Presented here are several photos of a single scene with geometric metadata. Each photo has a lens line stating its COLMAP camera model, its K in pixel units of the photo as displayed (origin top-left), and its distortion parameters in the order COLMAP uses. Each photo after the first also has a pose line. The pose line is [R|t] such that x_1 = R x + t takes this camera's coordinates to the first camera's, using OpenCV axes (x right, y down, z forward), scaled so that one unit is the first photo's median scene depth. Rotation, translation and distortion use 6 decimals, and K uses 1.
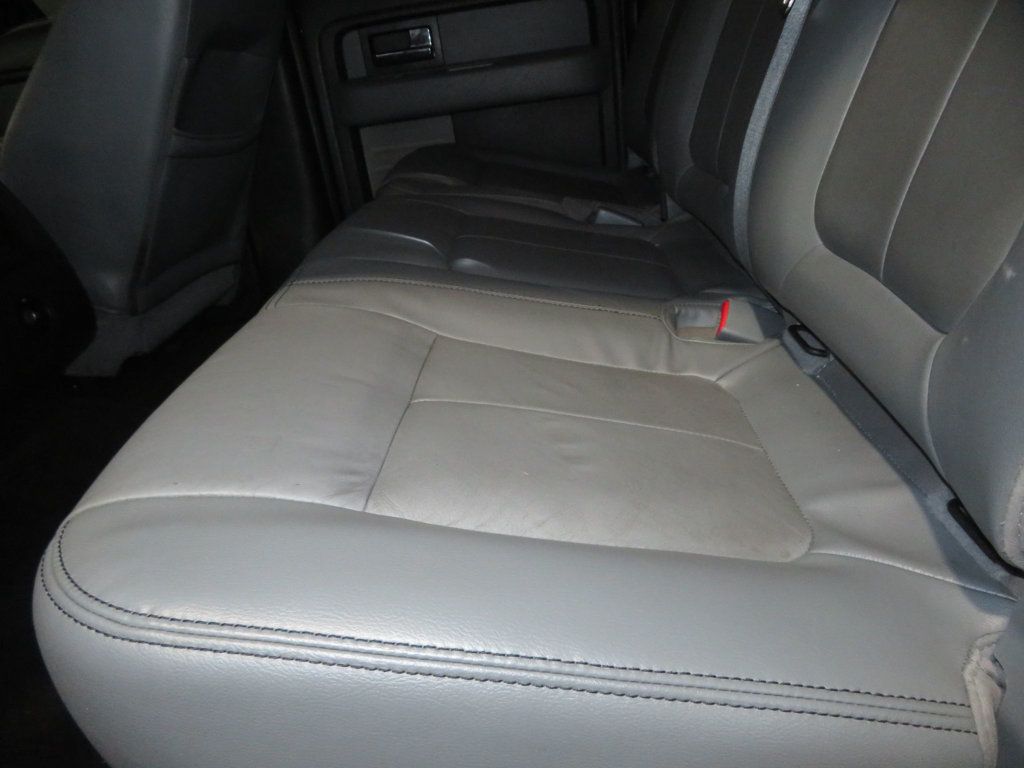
lens RADIAL K [[741.4, 0, 508.6], [0, 741.4, 382.2], [0, 0, 1]] dist [-0.000580, -0.000170]
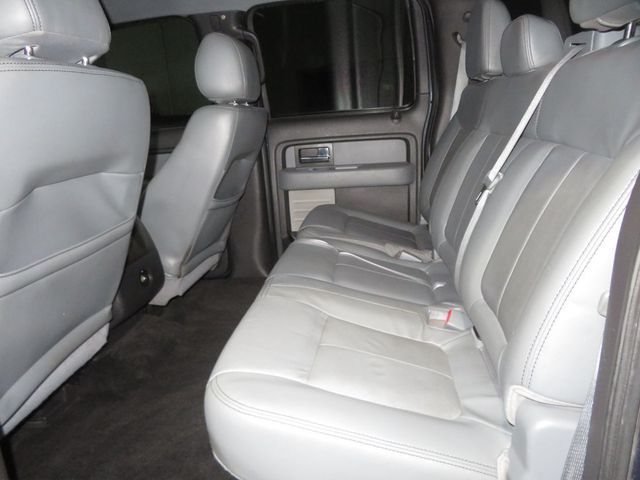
lens RADIAL K [[463.4, 0, 317.9], [0, 463.4, 238.9], [0, 0, 1]] dist [-0.000580, -0.000170]
pose [[0.992991, 0.092141, -0.074013, -0.023699], [-0.102488, 0.983207, -0.150998, -0.044626], [0.058857, 0.157525, 0.985760, -0.334754]]
